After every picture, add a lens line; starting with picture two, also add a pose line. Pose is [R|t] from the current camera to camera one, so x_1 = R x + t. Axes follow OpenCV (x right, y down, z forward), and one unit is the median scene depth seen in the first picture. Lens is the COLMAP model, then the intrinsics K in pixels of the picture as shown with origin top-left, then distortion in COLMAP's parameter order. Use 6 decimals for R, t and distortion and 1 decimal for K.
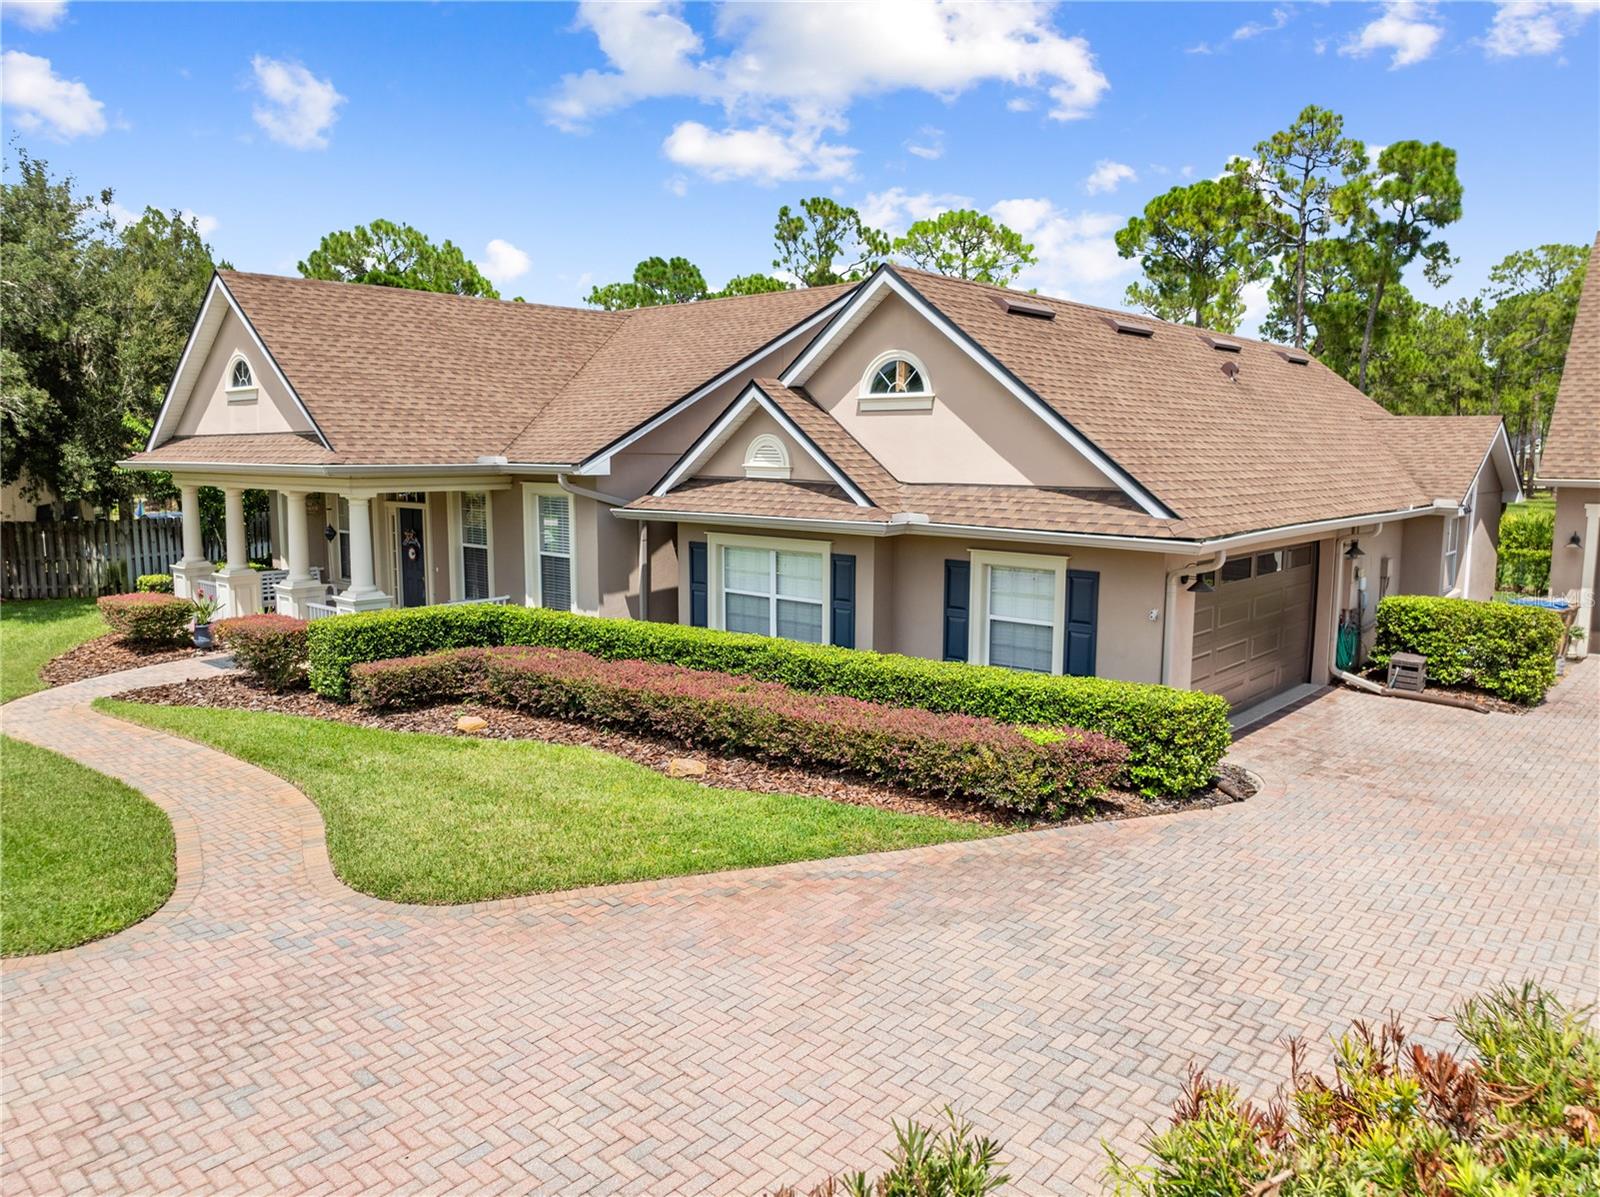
lens RADIAL K [[1131.2, 0, 811.3], [0, 1131.2, 592.7], [0, 0, 1]] dist [-0.049917, 0.029130]
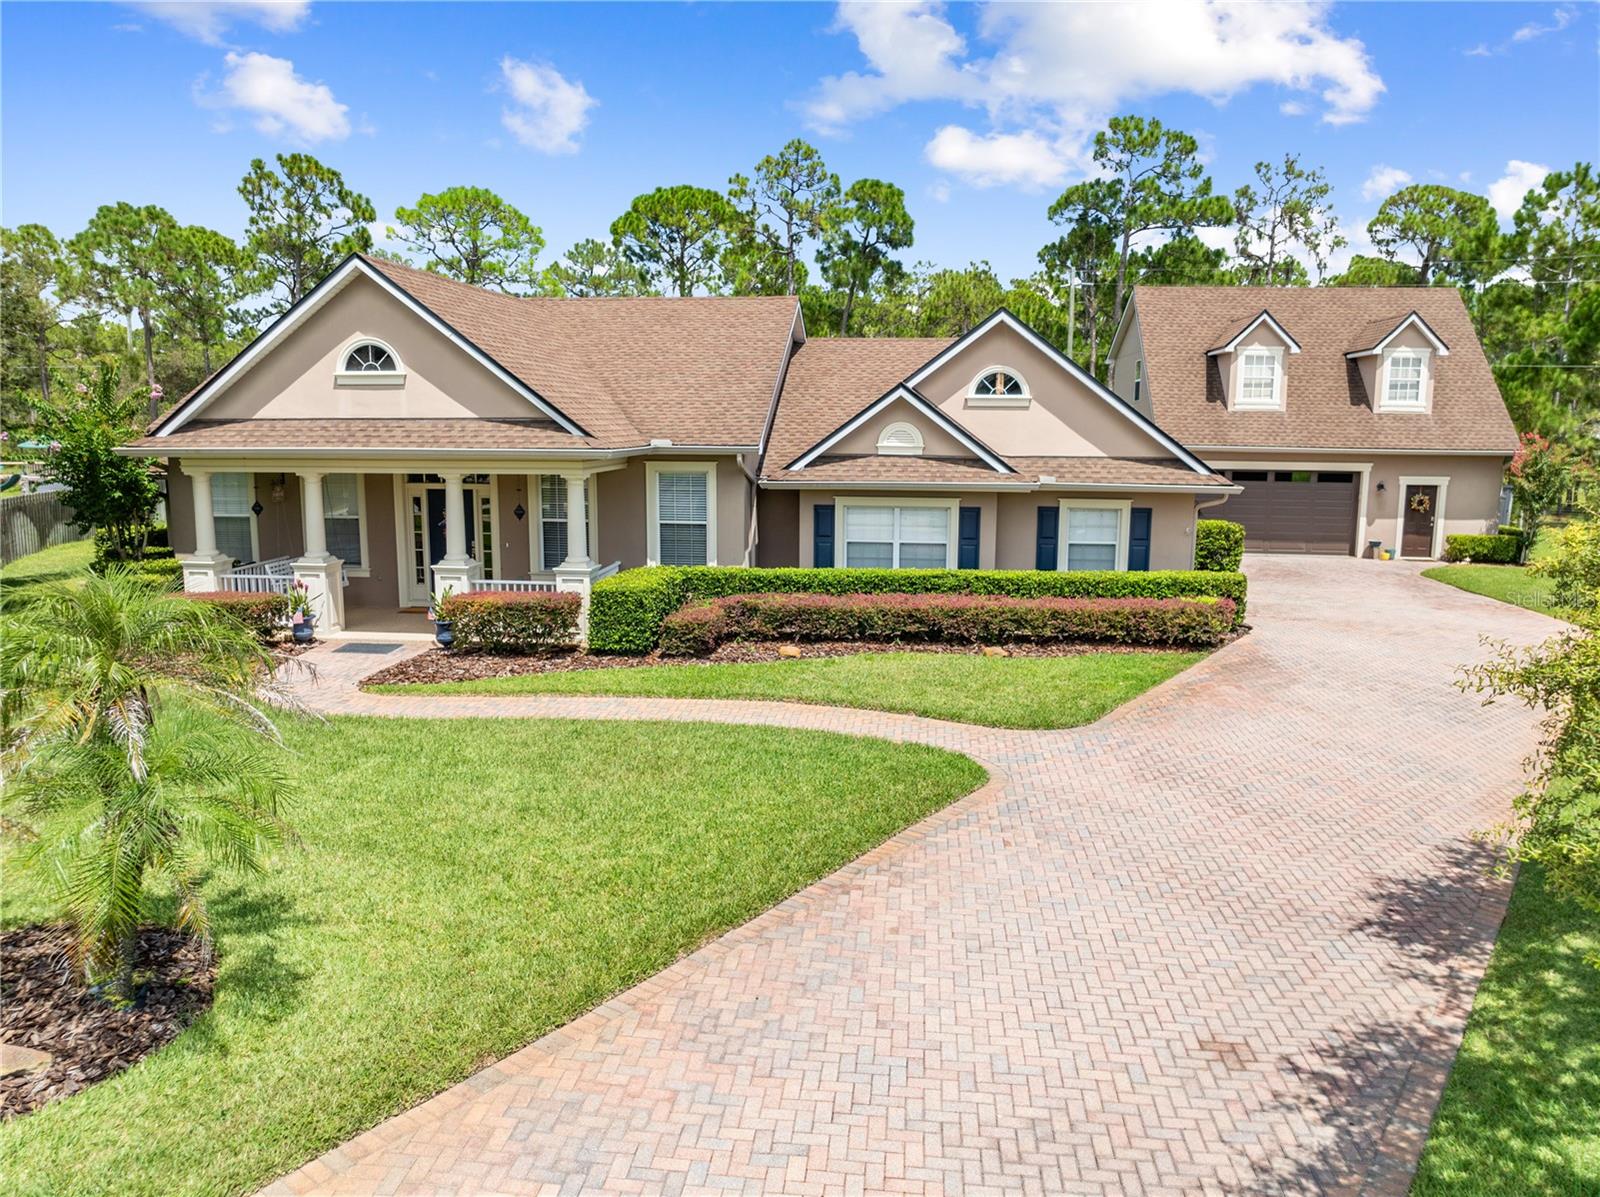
lens RADIAL K [[1131.2, 0, 811.3], [0, 1131.2, 592.7], [0, 0, 1]] dist [-0.049917, 0.029130]
pose [[0.814606, -0.087888, 0.573317, -0.835114], [0.071095, 0.996129, 0.051688, -0.011781], [-0.575641, -0.001346, 0.817702, -0.048638]]
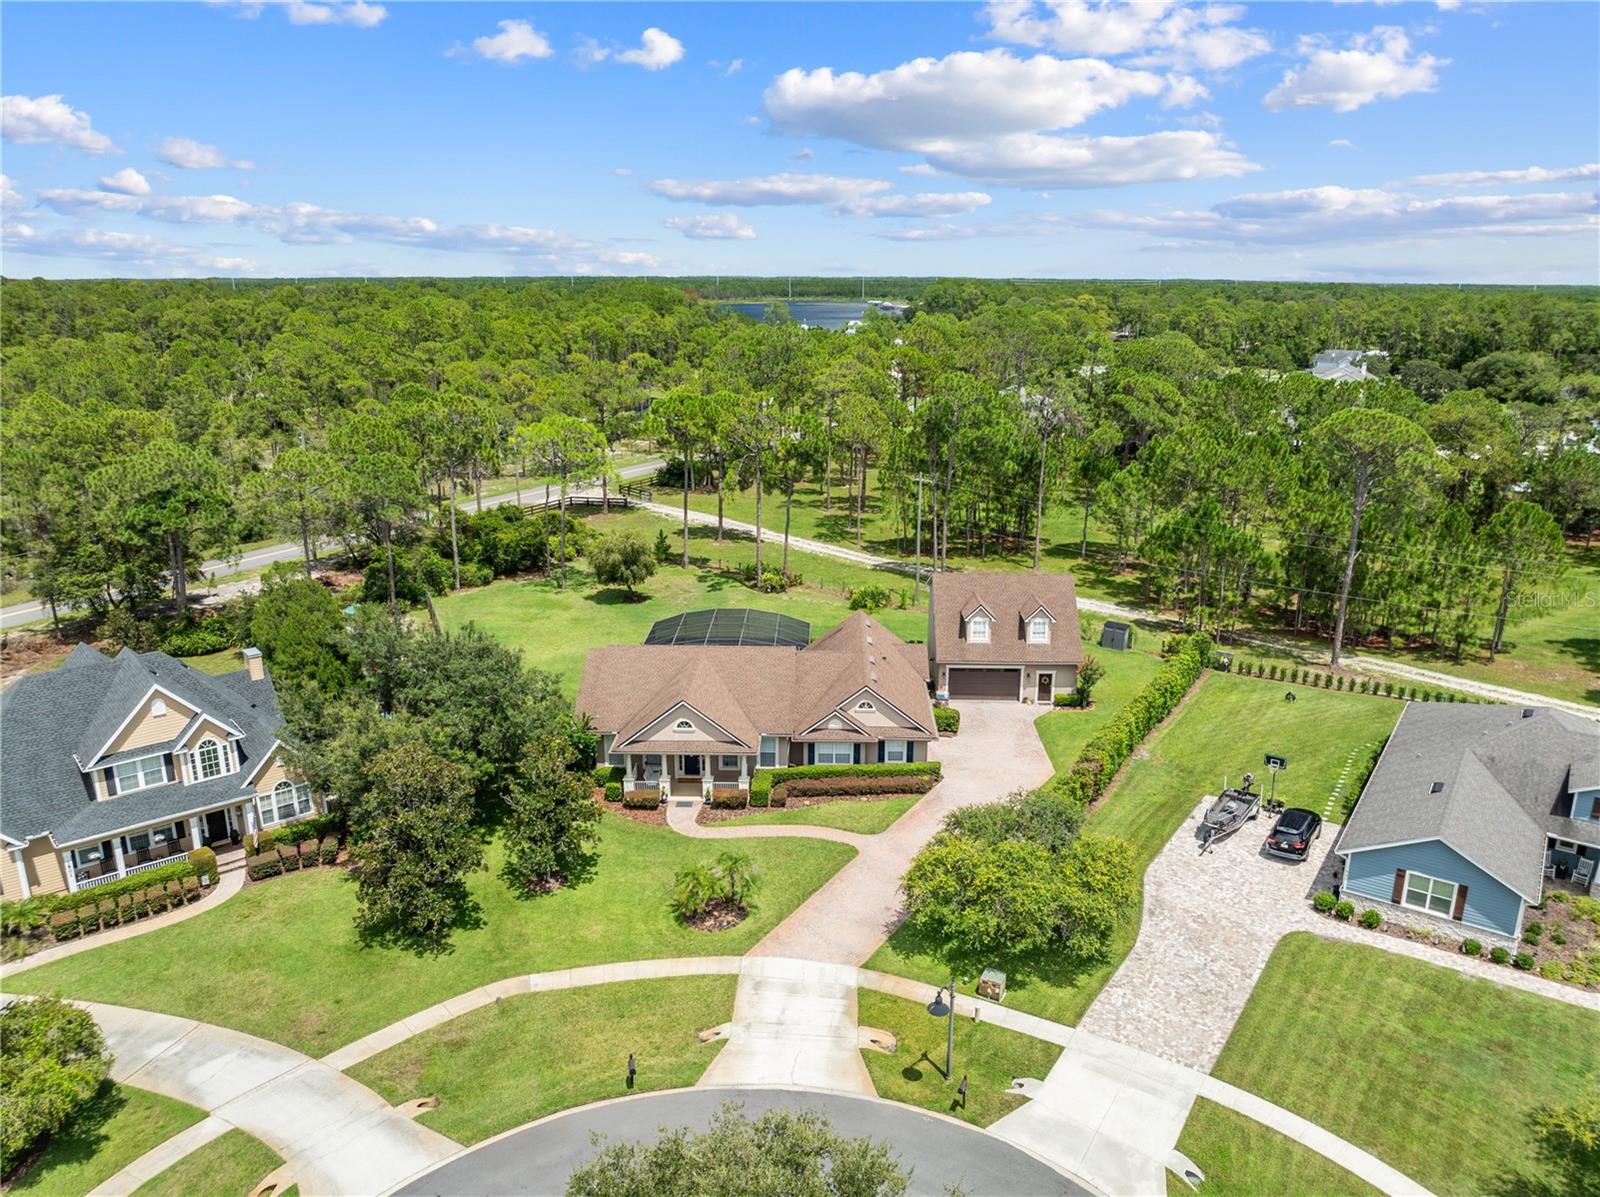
lens RADIAL K [[1130.6, 0, 809.6], [0, 1130.6, 592.8], [0, 0, 1]] dist [-0.037361, 0.003096]
pose [[0.763957, -0.176671, 0.620610, -2.472631], [0.081707, 0.980532, 0.178551, -1.272008], [-0.640073, -0.085697, 0.763520, -2.015766]]
